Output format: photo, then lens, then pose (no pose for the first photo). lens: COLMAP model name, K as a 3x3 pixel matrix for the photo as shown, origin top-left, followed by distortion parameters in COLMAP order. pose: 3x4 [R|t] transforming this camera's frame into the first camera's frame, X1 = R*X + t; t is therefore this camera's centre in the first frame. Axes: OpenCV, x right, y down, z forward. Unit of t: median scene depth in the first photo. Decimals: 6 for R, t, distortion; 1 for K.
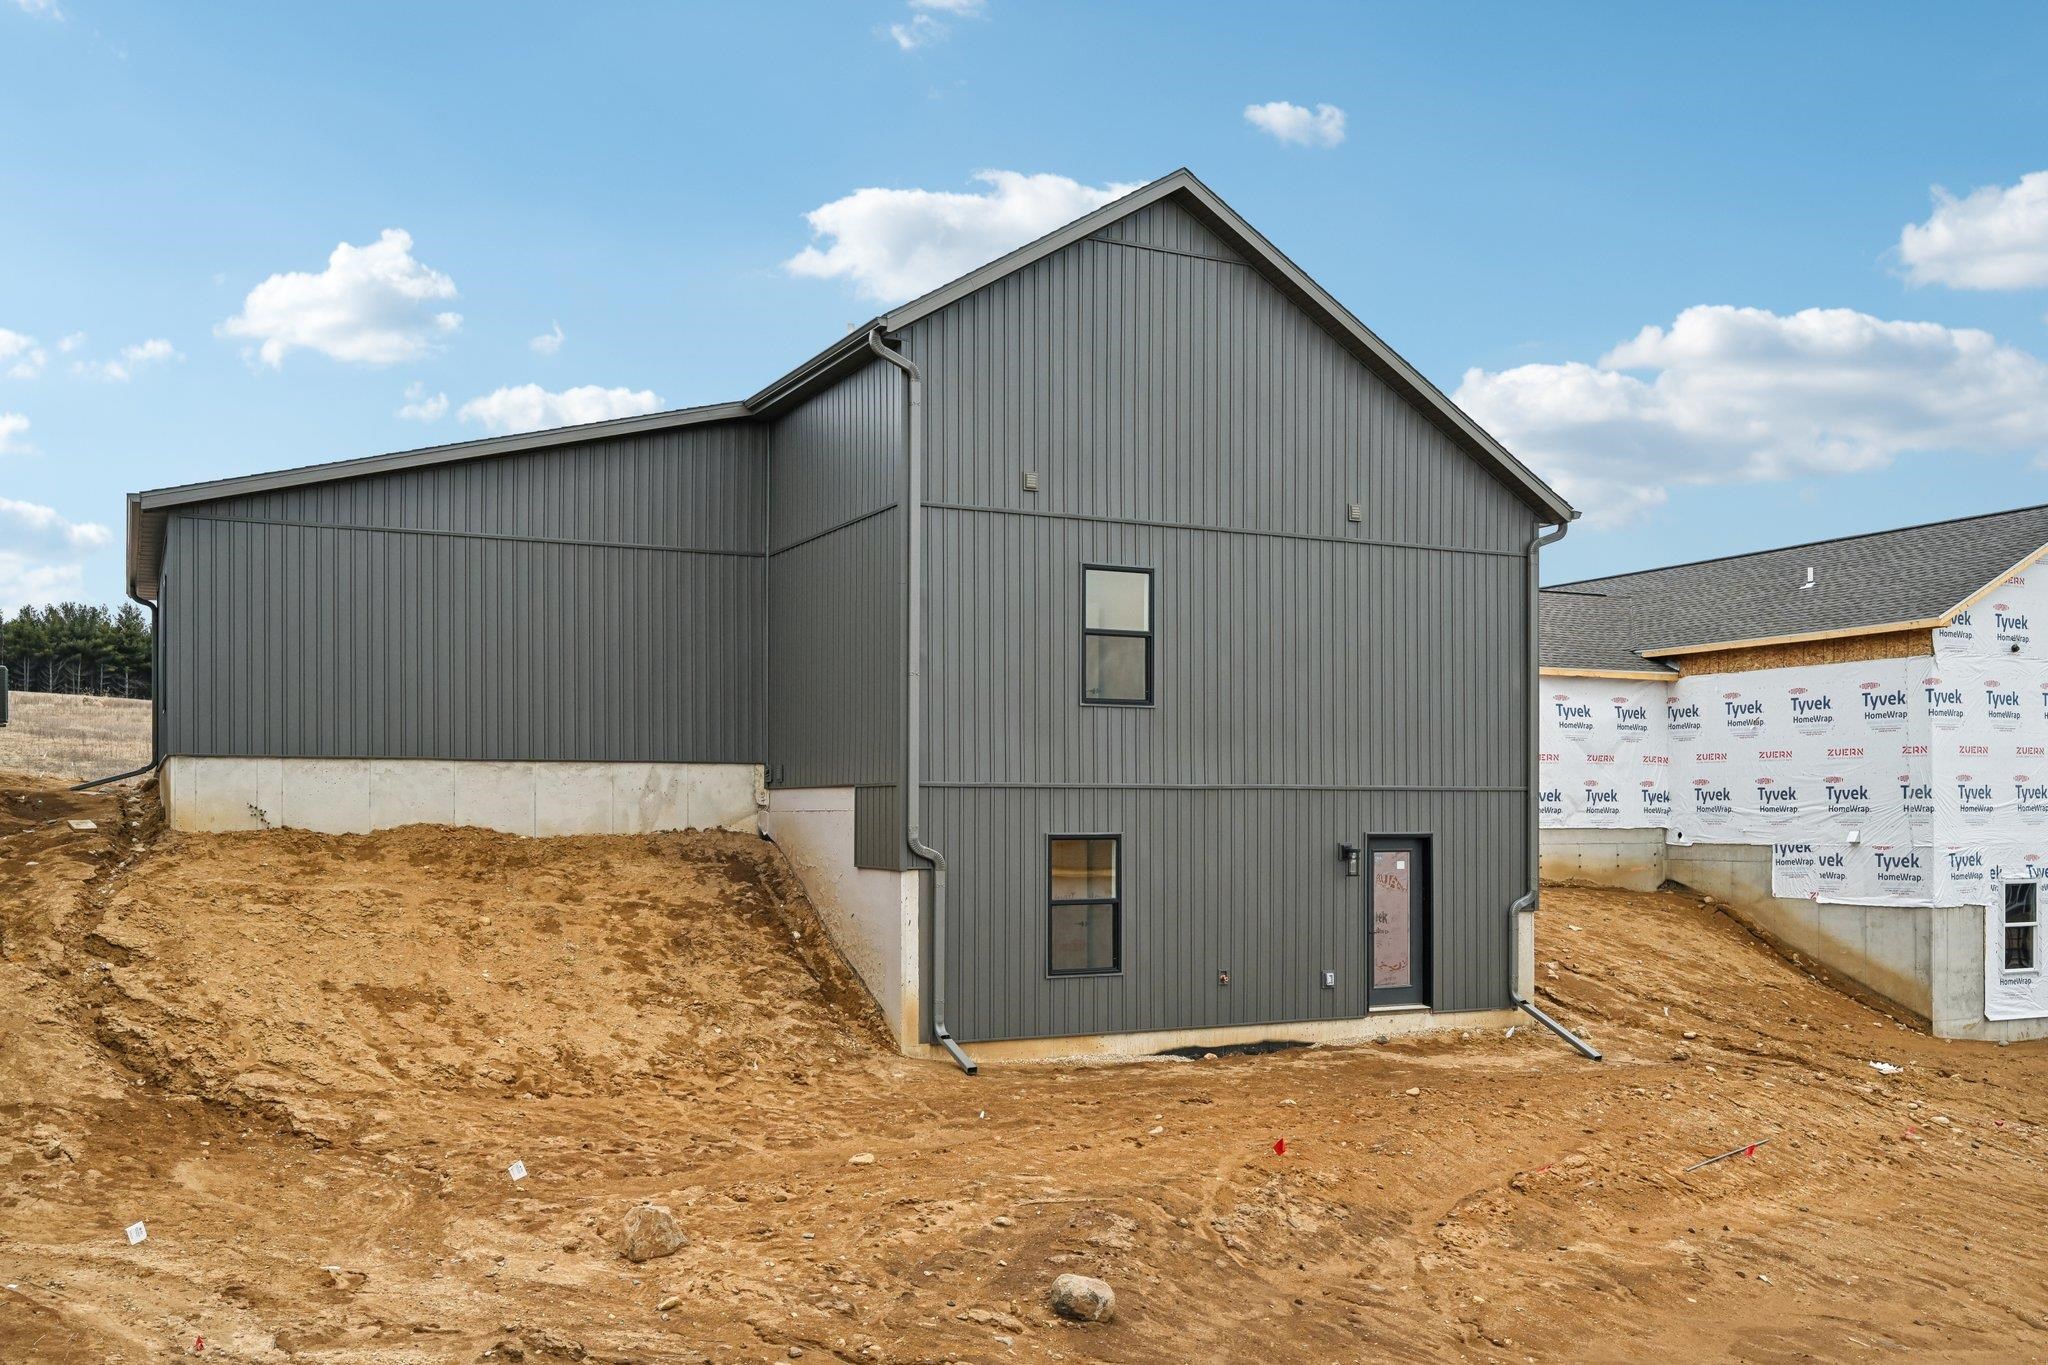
lens RADIAL K [[1855.1, 0, 1060.0], [0, 1855.1, 803.9], [0, 0, 1]] dist [0.010163, -0.017137]
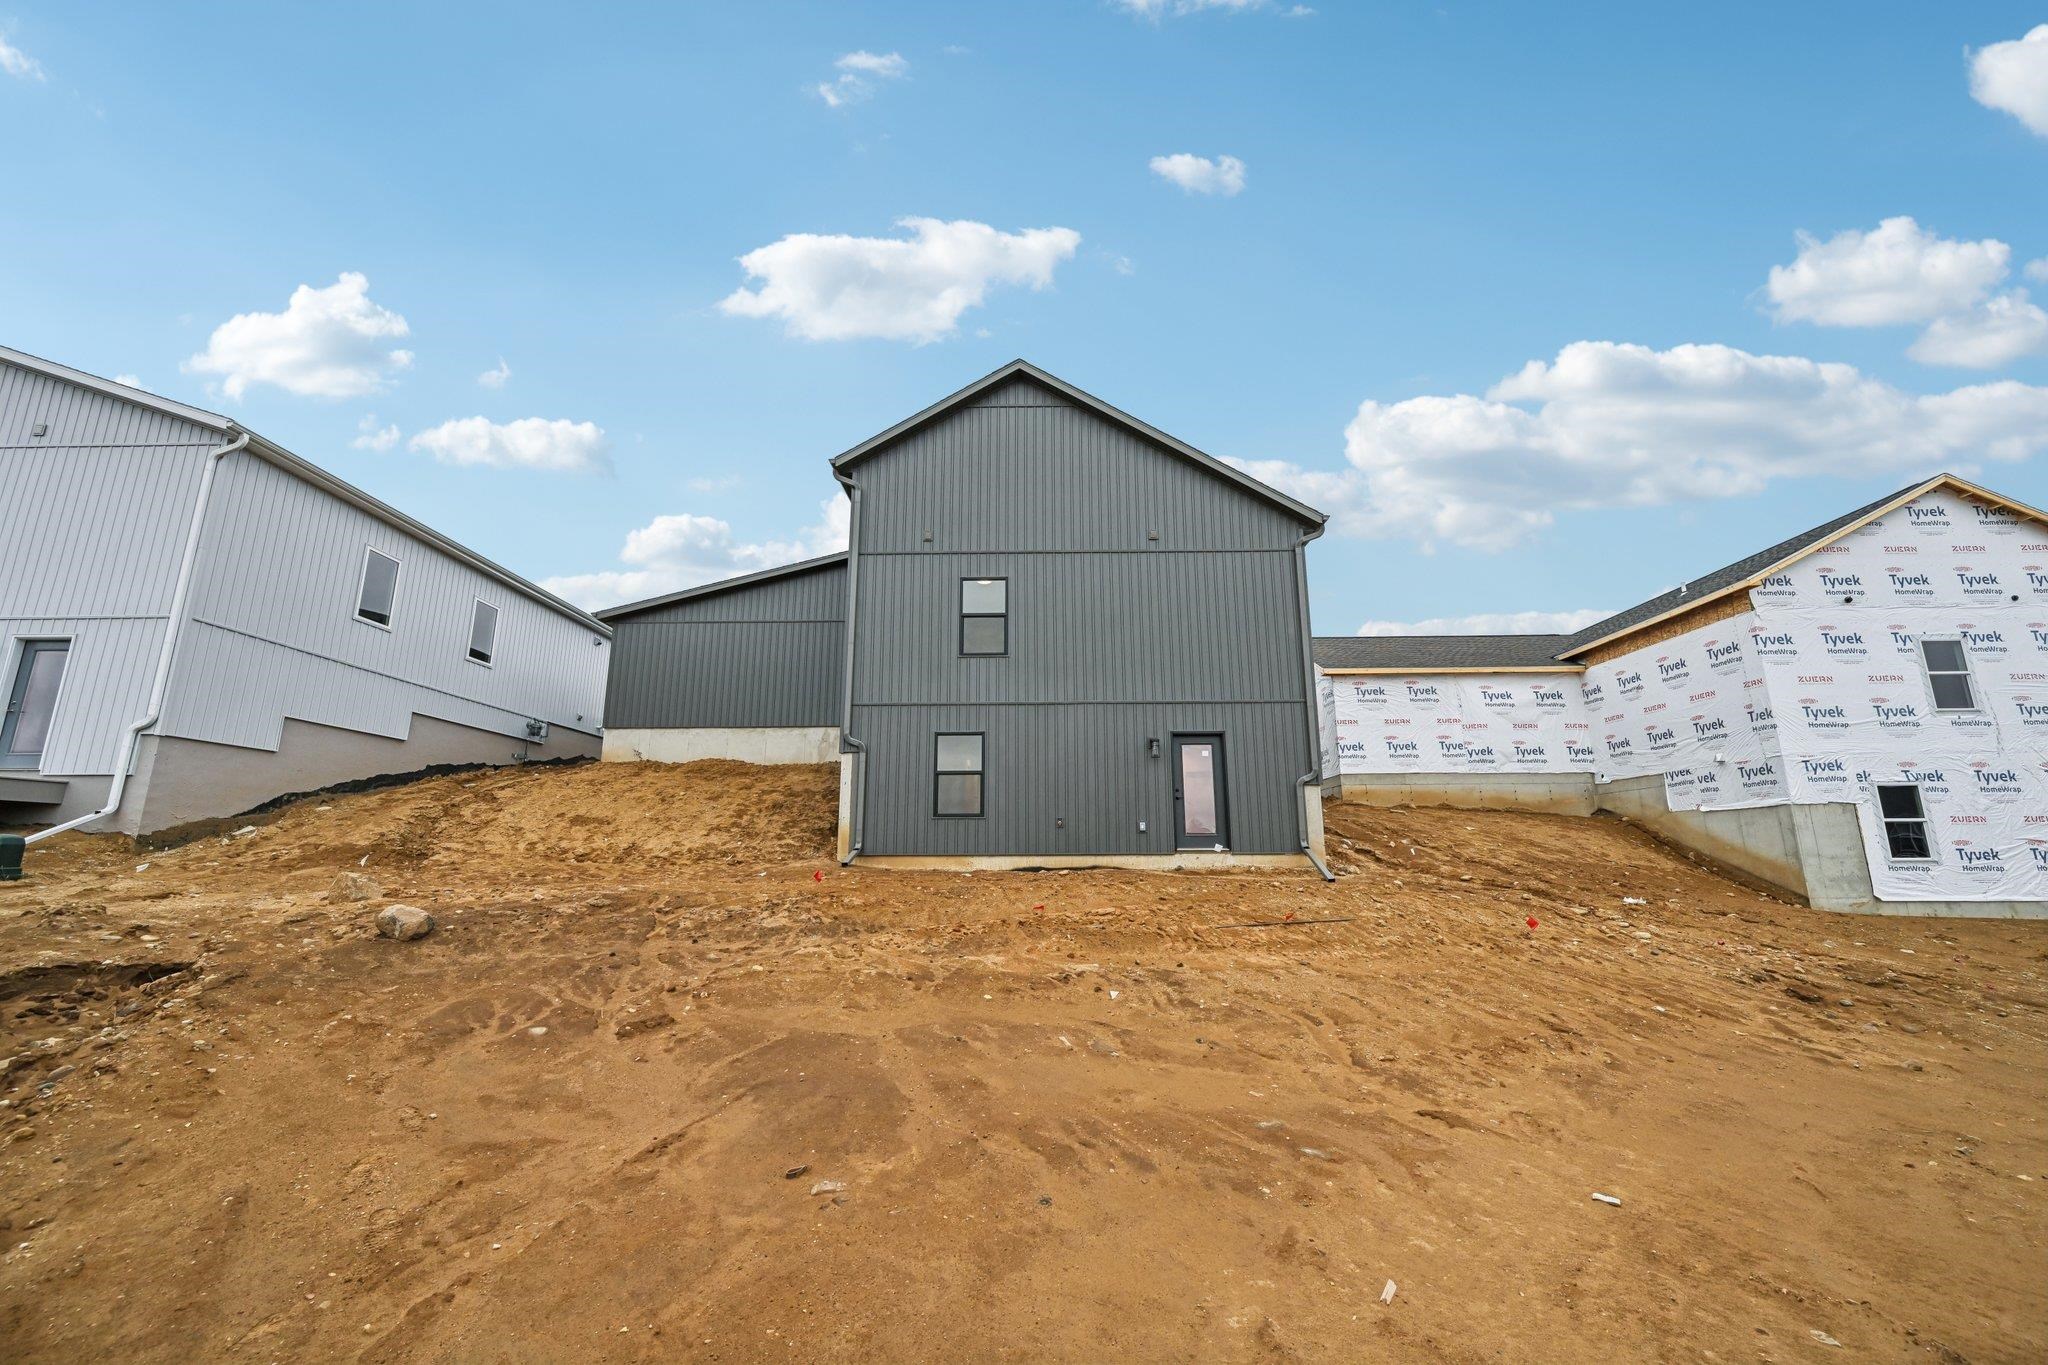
lens RADIAL K [[822.8, 0, 1033.6], [0, 822.8, 686.7], [0, 0, 1]] dist [-0.000955, 0.000332]
pose [[0.879773, -0.105761, -0.463481, 0.286962], [0.007579, 0.977936, -0.208767, 0.090075], [0.475334, 0.180155, 0.861163, 0.270397]]
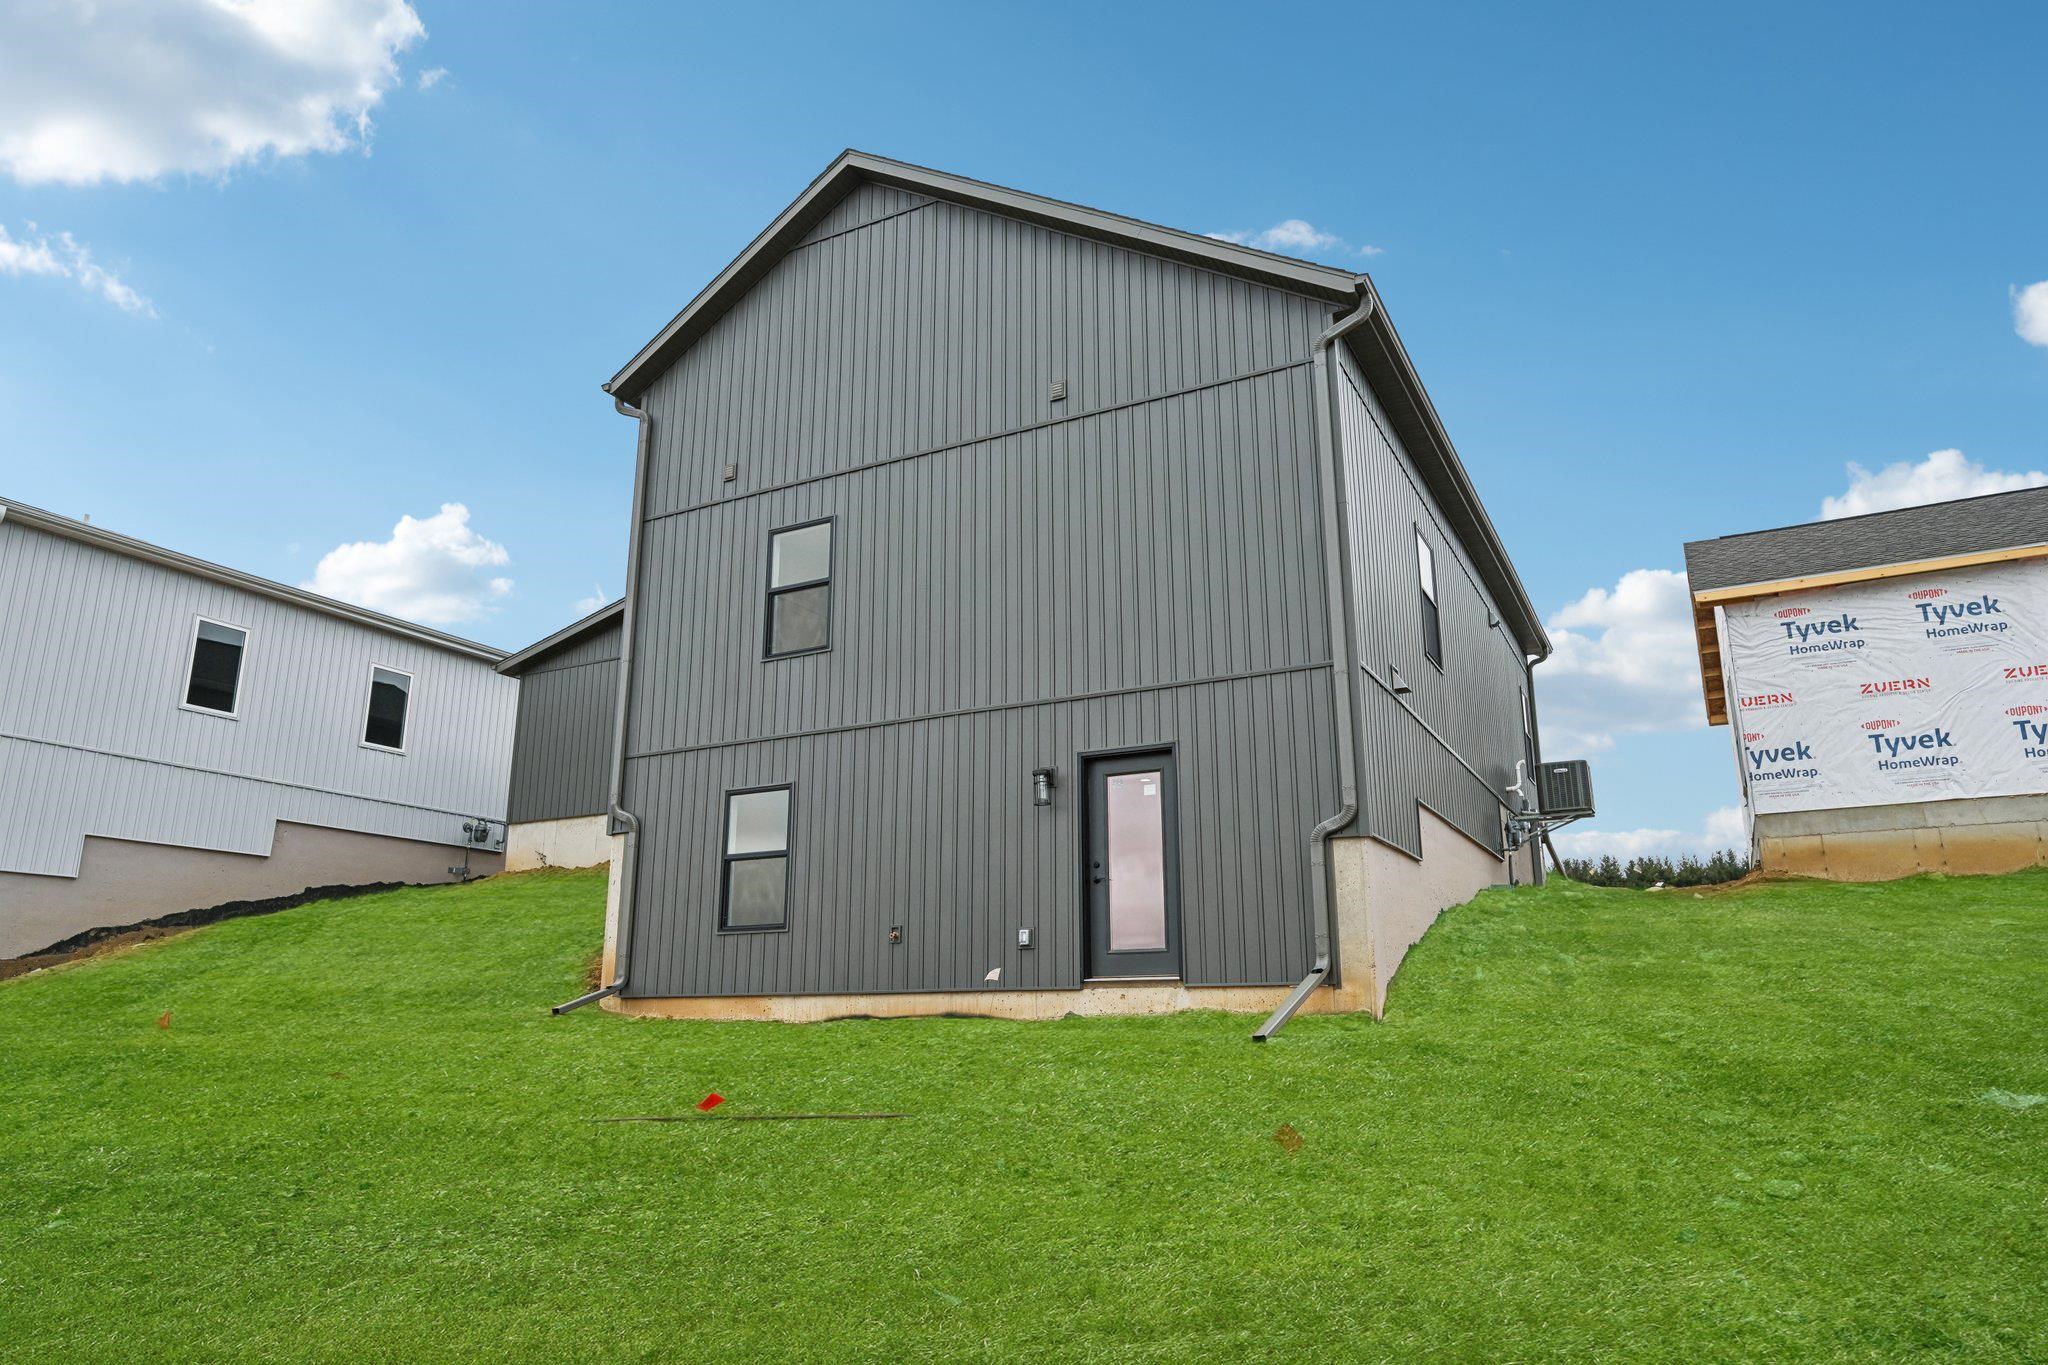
lens RADIAL K [[1315.1, 0, 1011.8], [0, 1315.1, 683.3], [0, 0, 1]] dist [0.004862, 0.002489]
pose [[0.558456, -0.214457, -0.801333, 0.454534], [0.007192, 0.967219, -0.253841, 0.097542], [0.829503, 0.135996, 0.541692, 0.500984]]
